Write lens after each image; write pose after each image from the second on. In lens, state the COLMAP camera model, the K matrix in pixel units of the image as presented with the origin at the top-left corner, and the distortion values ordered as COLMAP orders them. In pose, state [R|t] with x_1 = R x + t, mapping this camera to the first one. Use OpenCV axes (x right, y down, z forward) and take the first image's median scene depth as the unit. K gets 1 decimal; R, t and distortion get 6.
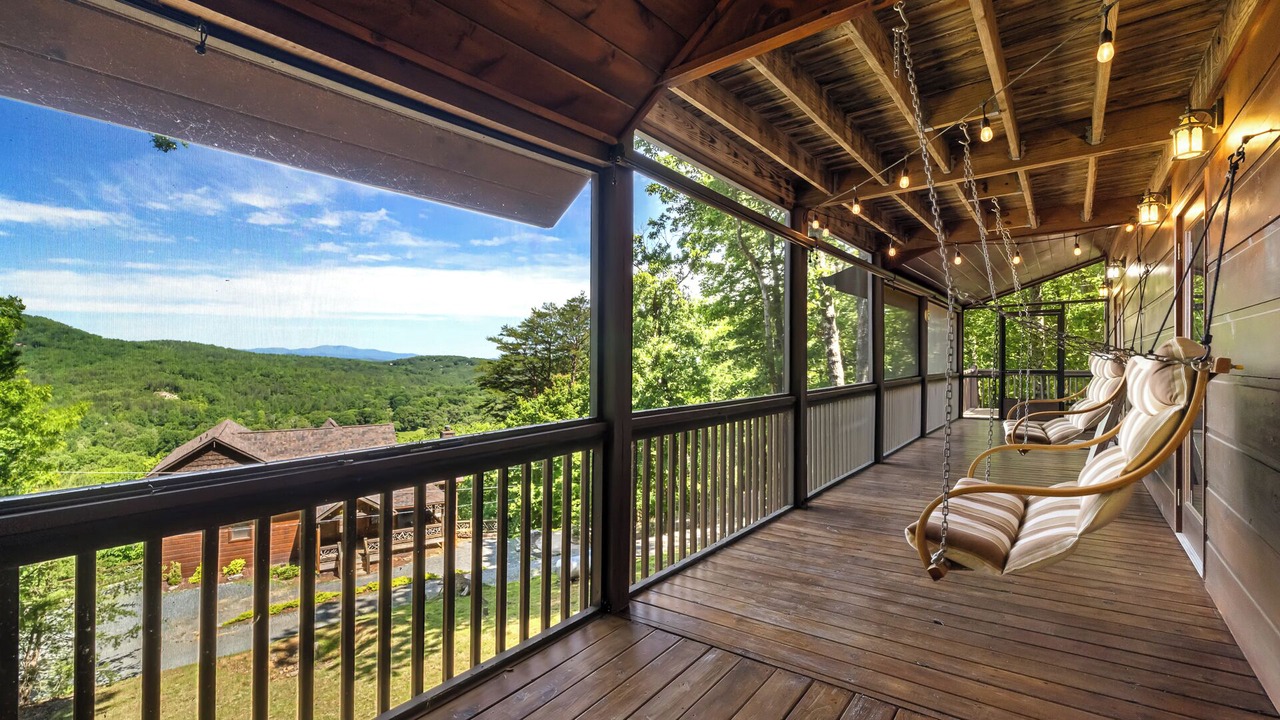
lens RADIAL K [[555.0, 0, 646.1], [0, 555.0, 365.6], [0, 0, 1]] dist [0.017061, 0.000129]
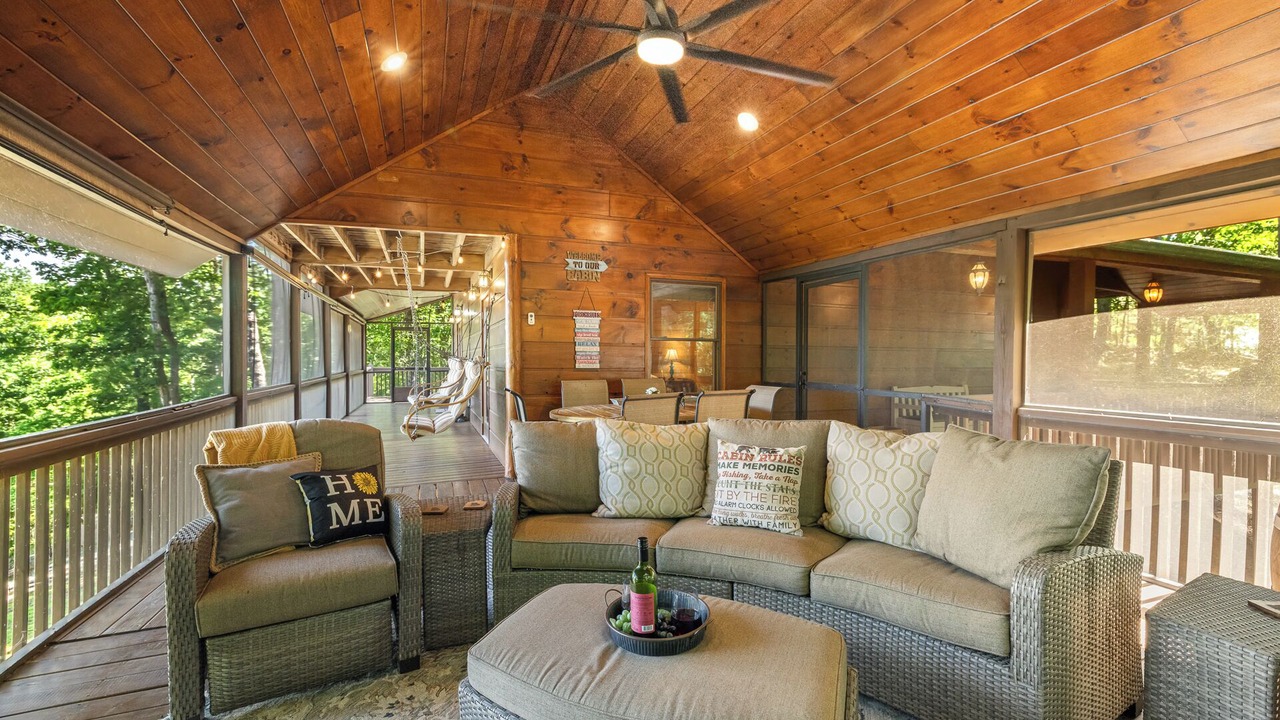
lens RADIAL K [[555.0, 0, 646.1], [0, 555.0, 365.6], [0, 0, 1]] dist [0.017061, 0.000129]
pose [[0.510019, -0.005334, 0.860146, -0.070125], [0.003423, 0.999985, 0.004172, -0.000084], [-0.860156, 0.000816, 0.510030, -0.077563]]
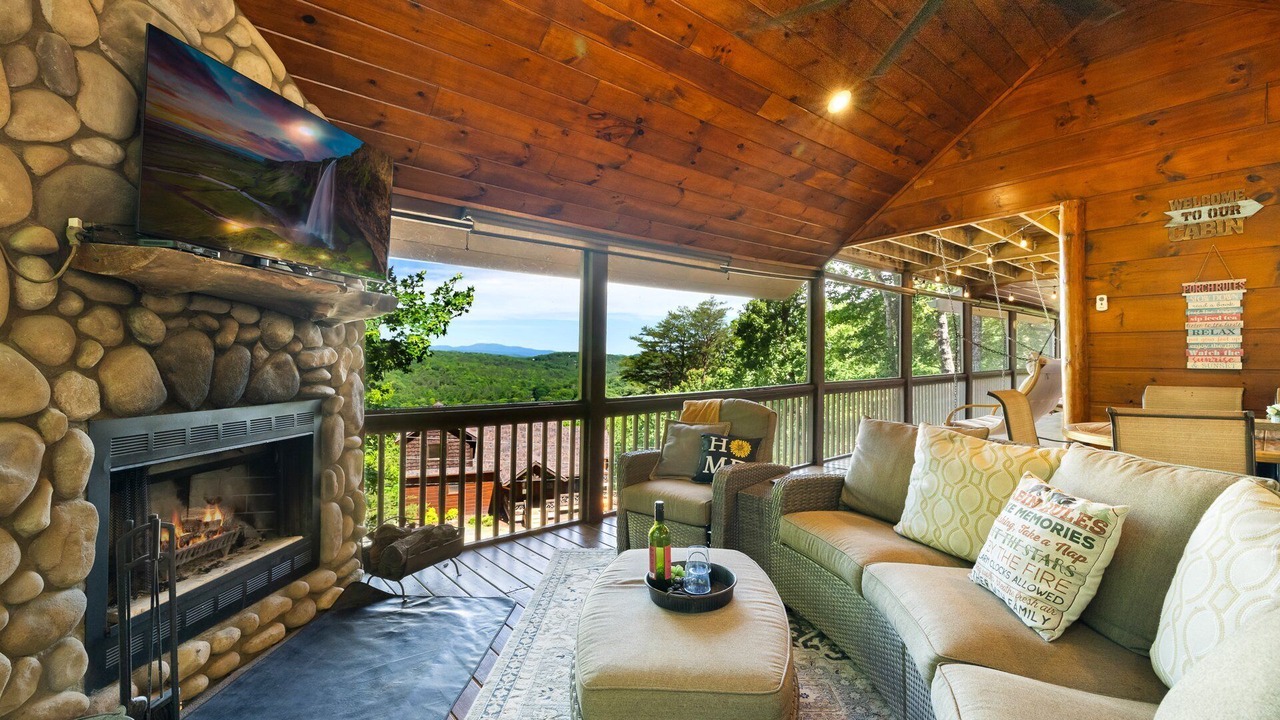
lens RADIAL K [[542.1, 0, 637.5], [0, 542.1, 353.0], [0, 0, 1]] dist [-0.002153, -0.000046]
pose [[0.975630, -0.000520, -0.219421, -0.022547], [-0.002806, 0.999886, -0.014846, 0.000095], [0.219403, 0.015100, 0.975517, -0.106627]]
